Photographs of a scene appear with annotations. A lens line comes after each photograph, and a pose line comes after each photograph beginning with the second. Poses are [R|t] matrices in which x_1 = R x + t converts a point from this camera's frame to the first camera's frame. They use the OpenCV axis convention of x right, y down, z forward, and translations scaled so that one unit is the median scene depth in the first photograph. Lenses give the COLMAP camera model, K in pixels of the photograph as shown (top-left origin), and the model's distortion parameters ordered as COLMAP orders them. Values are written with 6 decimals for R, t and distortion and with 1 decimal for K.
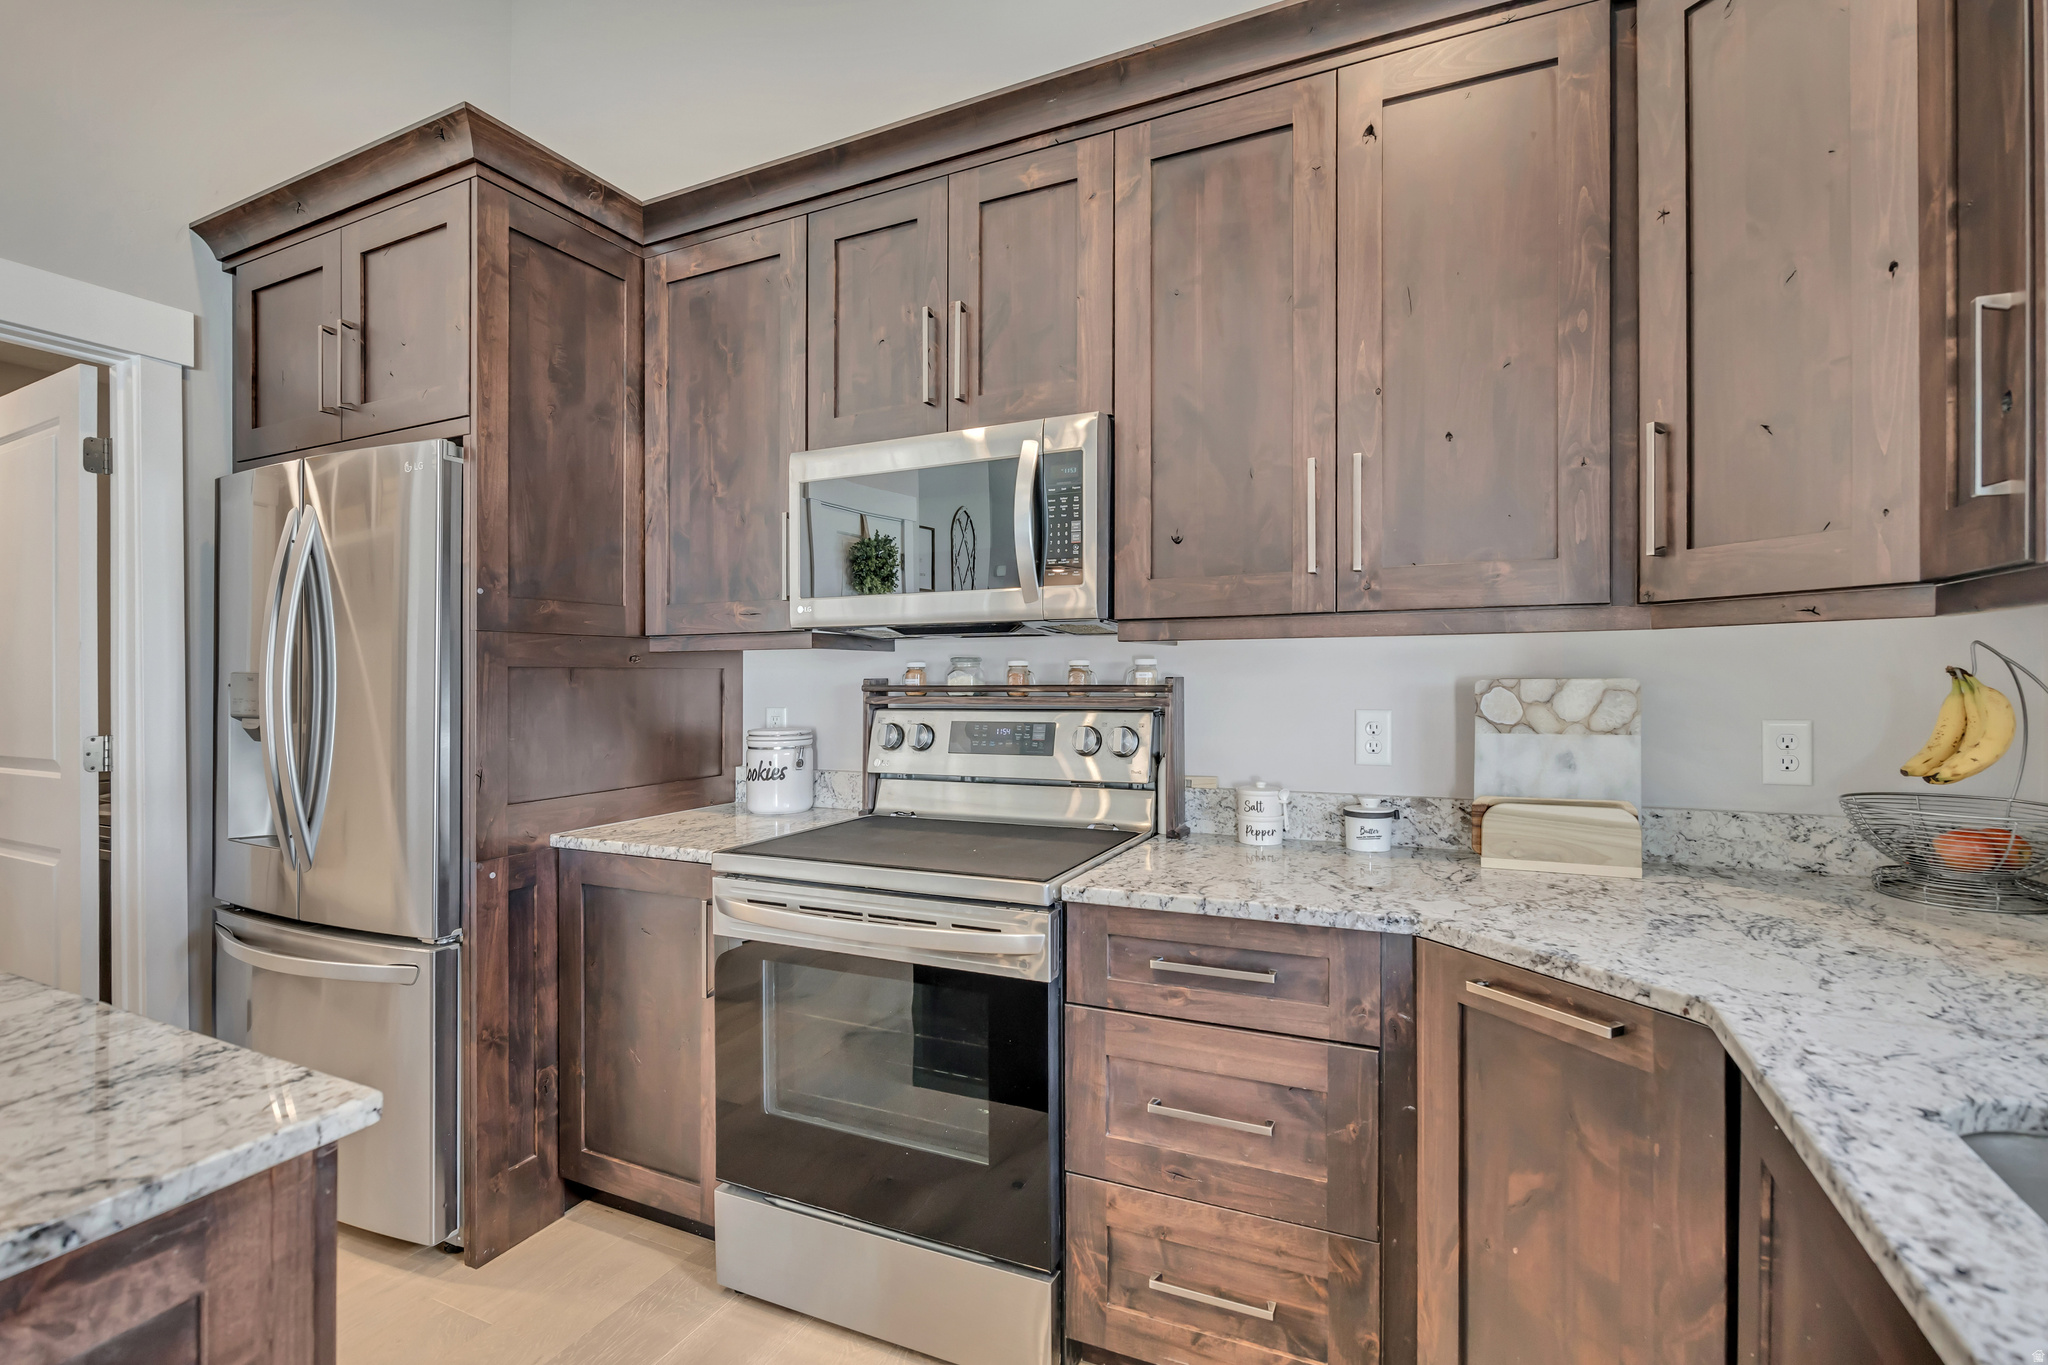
lens RADIAL K [[950.3, 0, 1028.6], [0, 950.3, 689.1], [0, 0, 1]] dist [-0.004841, -0.000348]
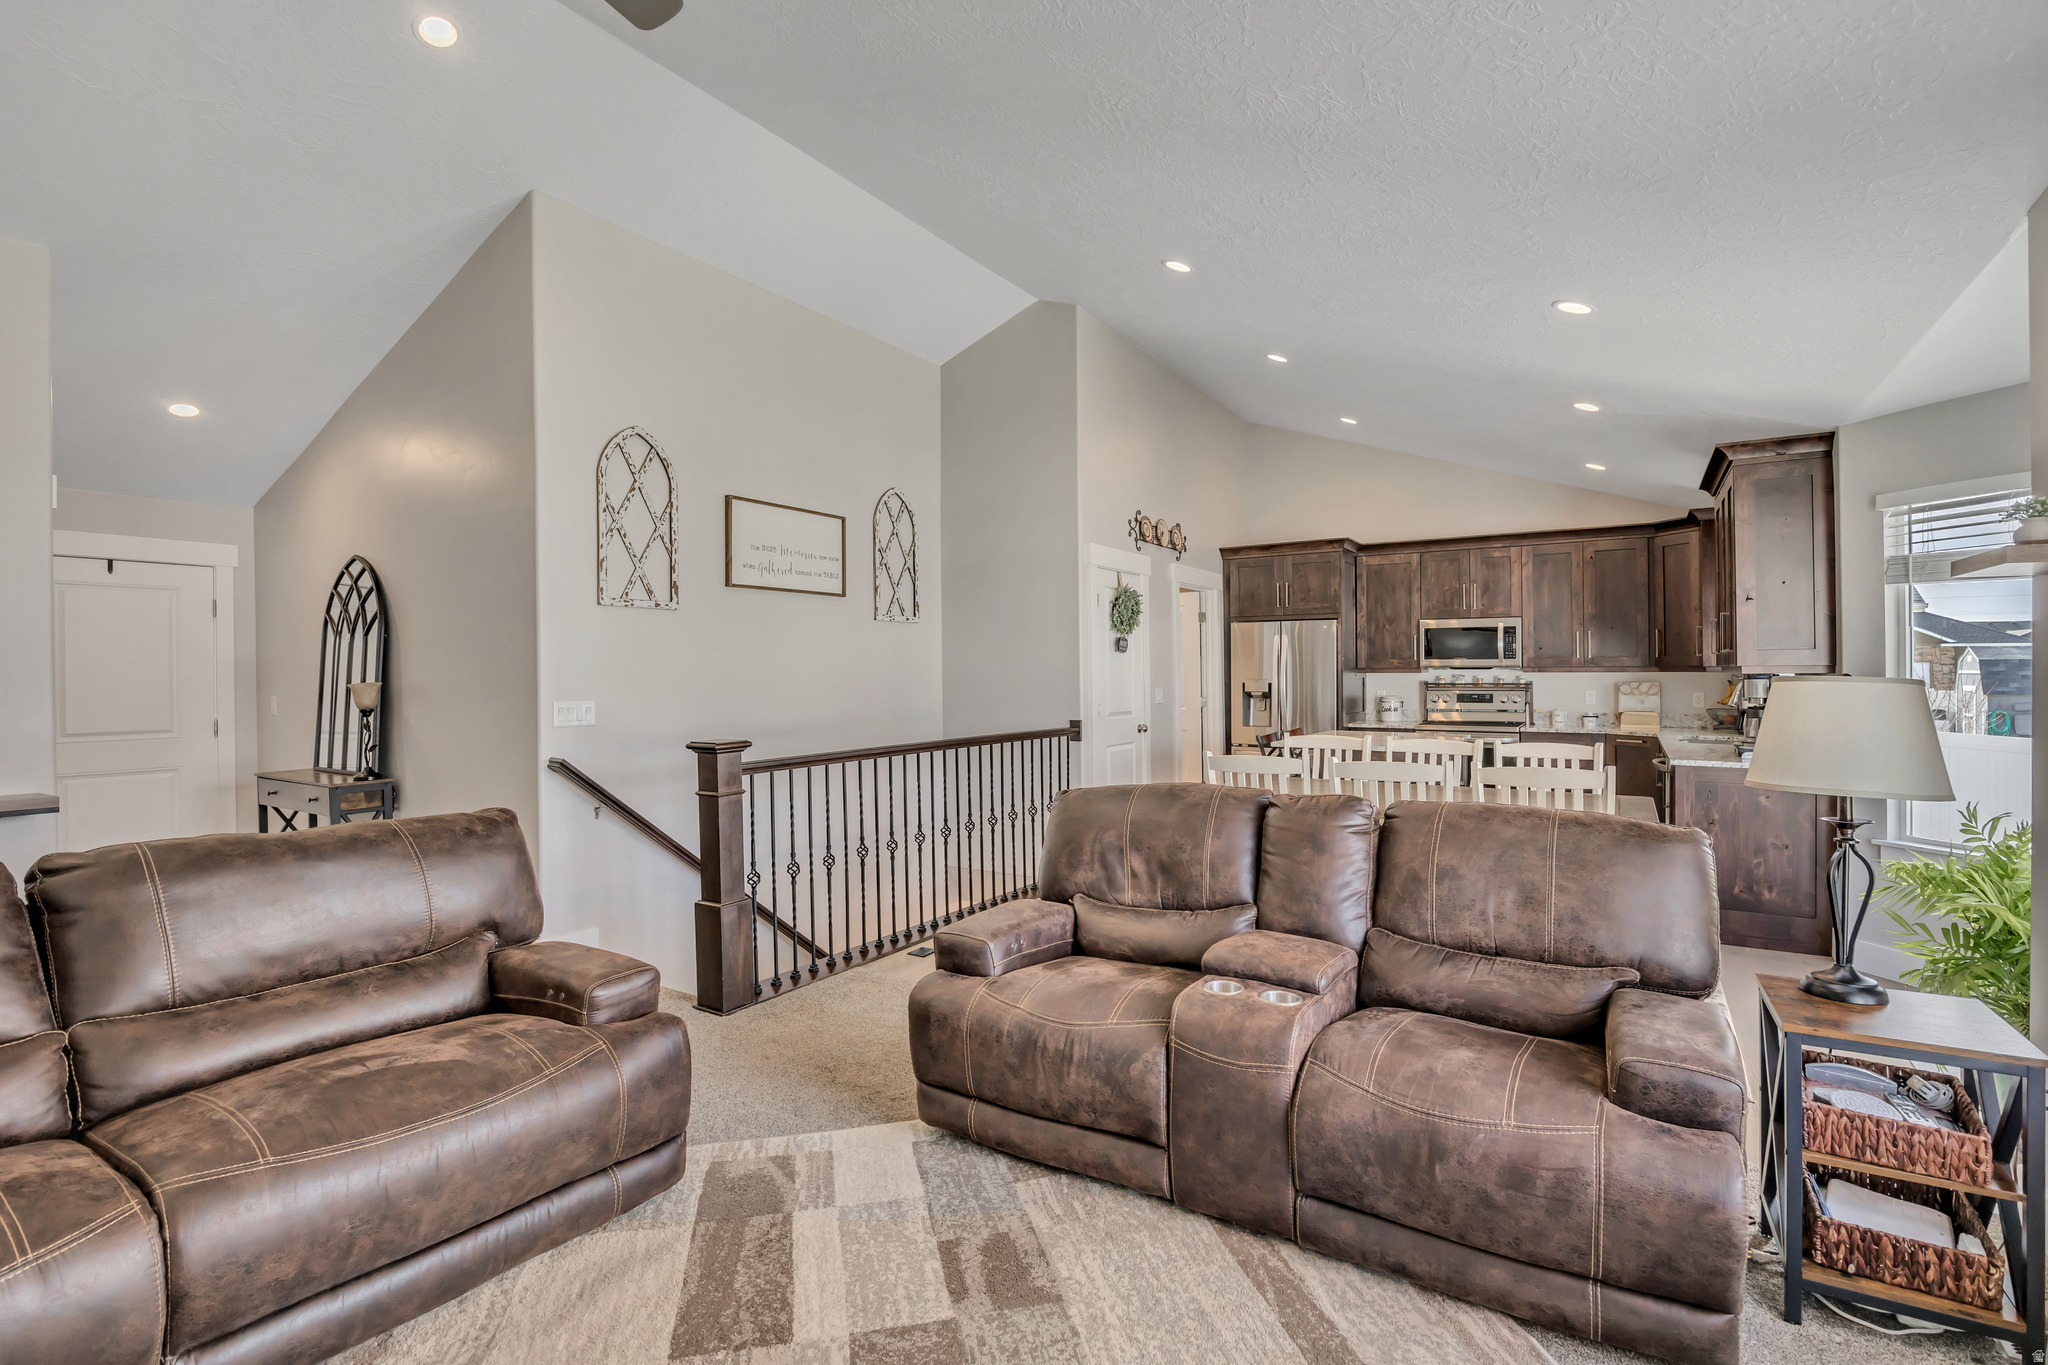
lens RADIAL K [[950.3, 0, 1010.5], [0, 950.3, 666.0], [0, 0, 1]] dist [-0.004841, -0.000348]
pose [[0.990910, 0.000654, -0.134524, -1.352989], [-0.002873, 0.999863, -0.016303, -0.006552], [0.134495, 0.016541, 0.990776, -2.918308]]
